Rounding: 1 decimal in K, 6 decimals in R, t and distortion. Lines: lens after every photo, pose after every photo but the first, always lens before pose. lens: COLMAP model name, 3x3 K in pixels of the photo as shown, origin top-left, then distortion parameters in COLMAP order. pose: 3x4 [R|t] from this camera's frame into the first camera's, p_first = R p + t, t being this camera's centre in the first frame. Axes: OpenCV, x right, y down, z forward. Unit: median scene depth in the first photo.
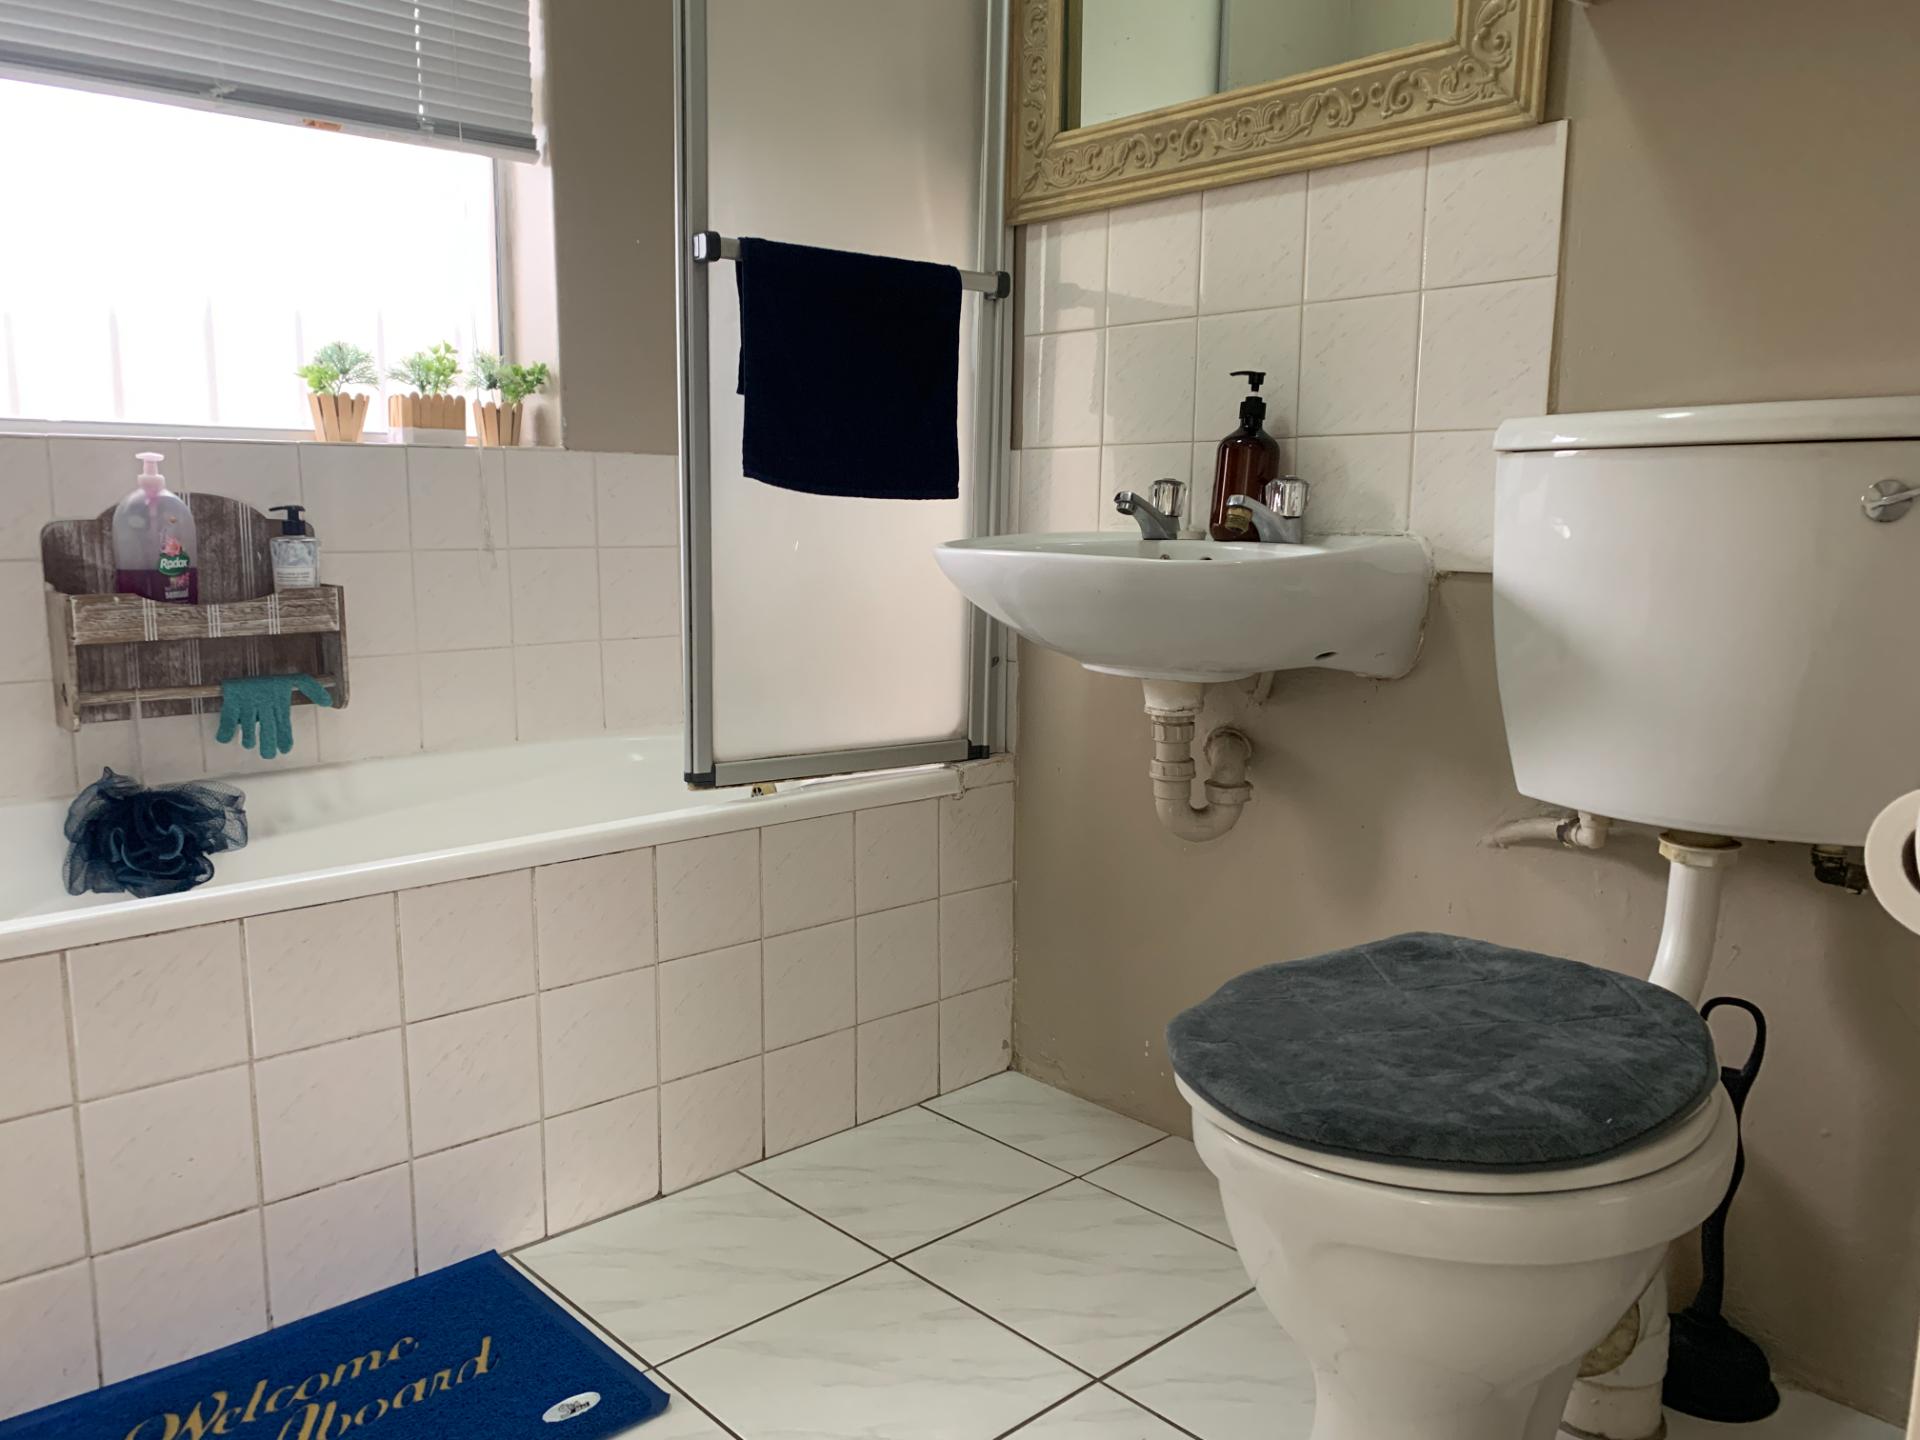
lens RADIAL K [[1479.4, 0, 954.5], [0, 1479.4, 715.0], [0, 0, 1]] dist [0.041502, -0.040074]
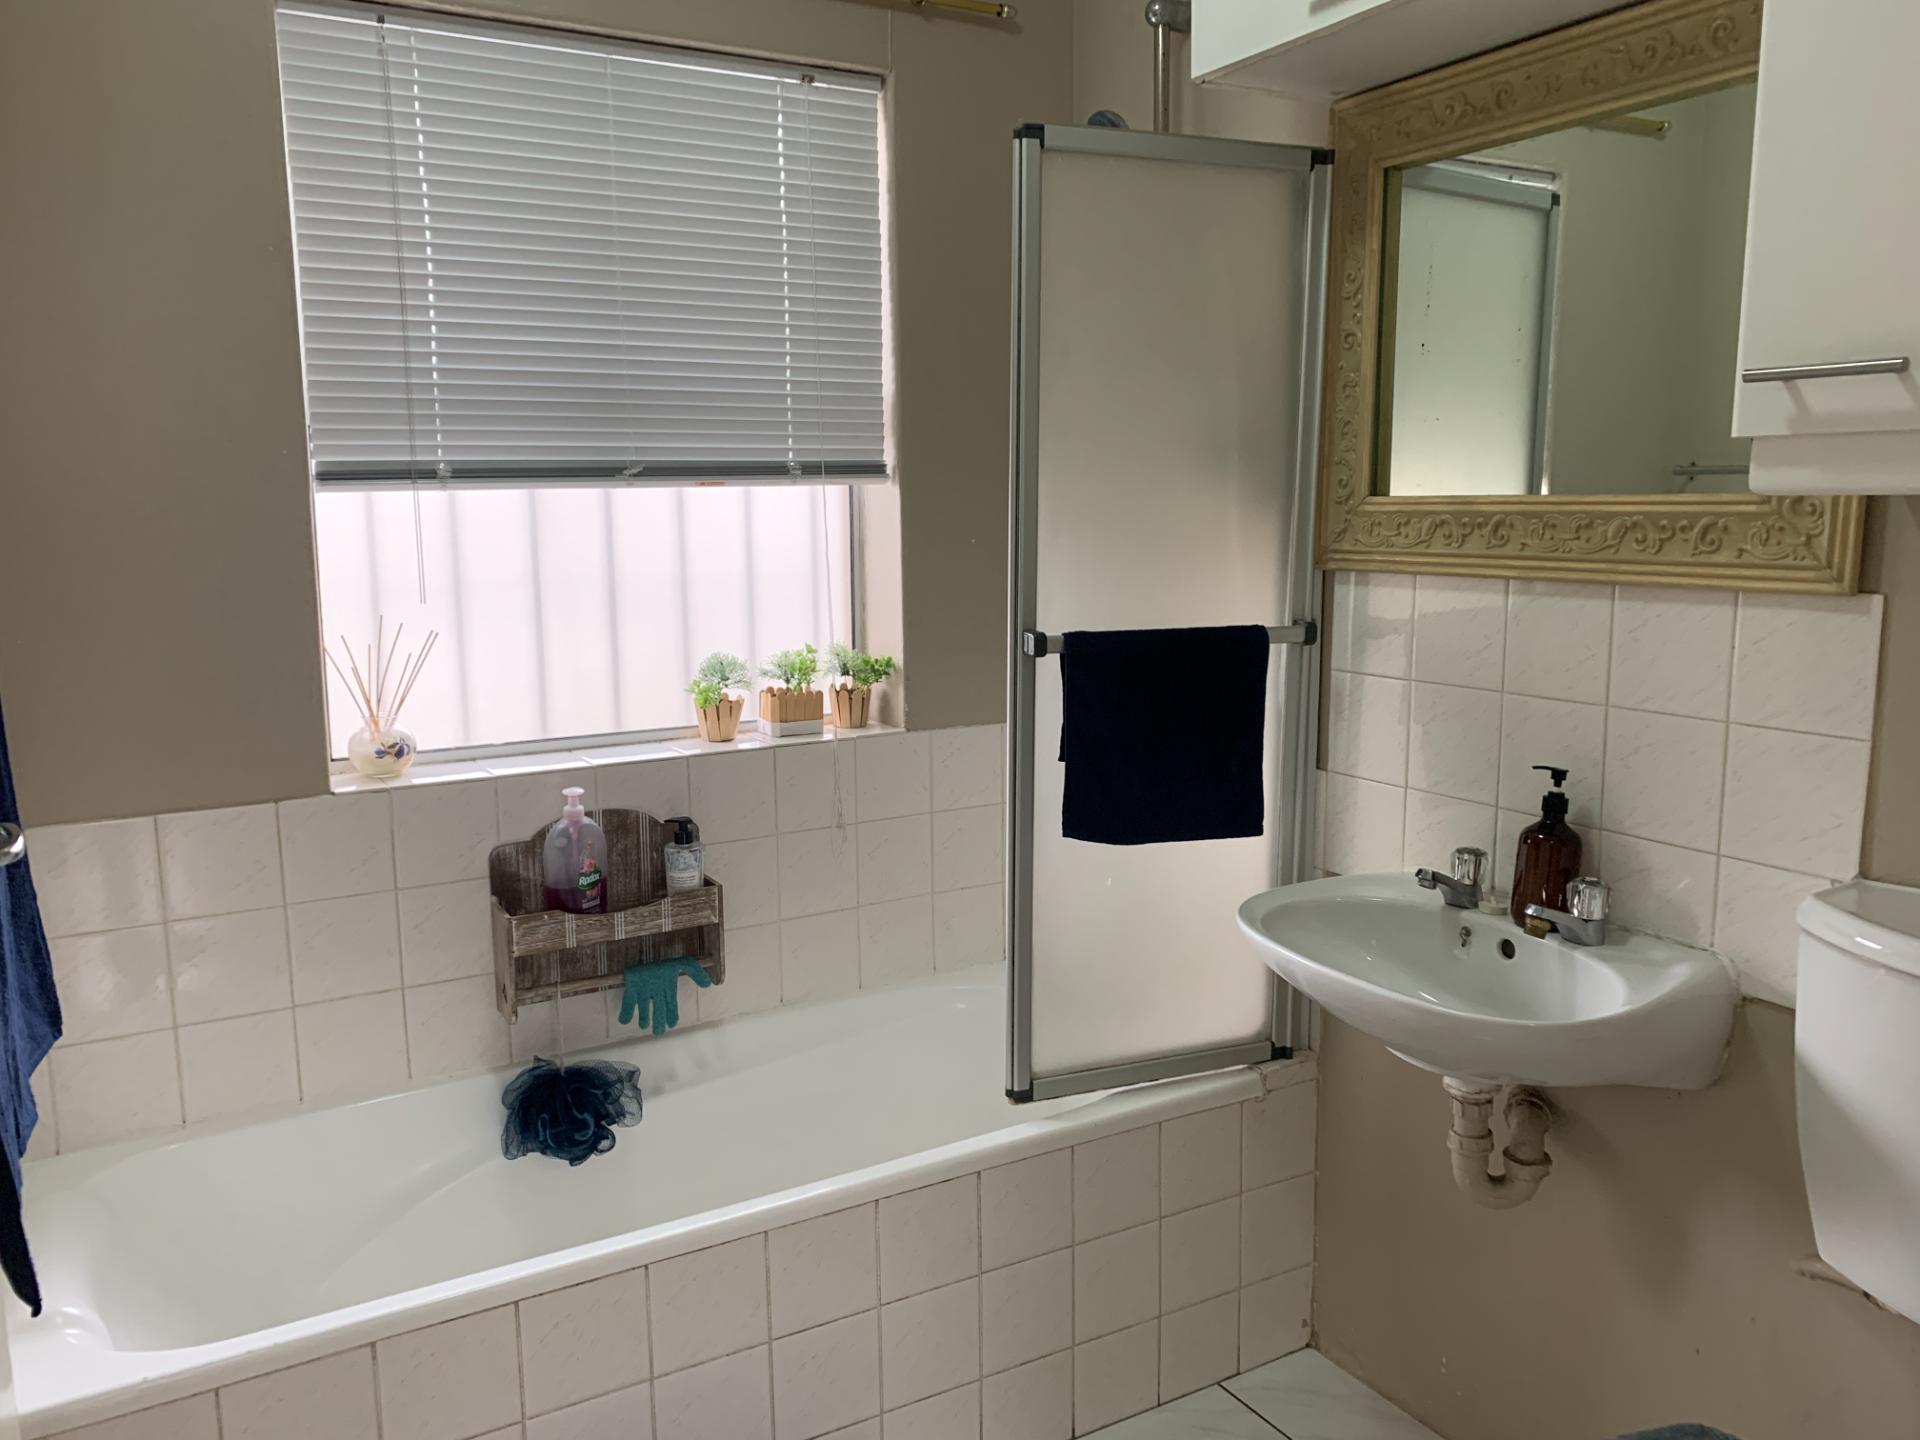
lens RADIAL K [[1479.4, 0, 948.6], [0, 1479.4, 728.8], [0, 0, 1]] dist [0.041502, -0.040074]
pose [[0.976072, 0.016754, -0.216802, 0.011531], [-0.015498, 0.999852, 0.007494, -0.236550], [0.216896, -0.003955, 0.976187, -0.094182]]
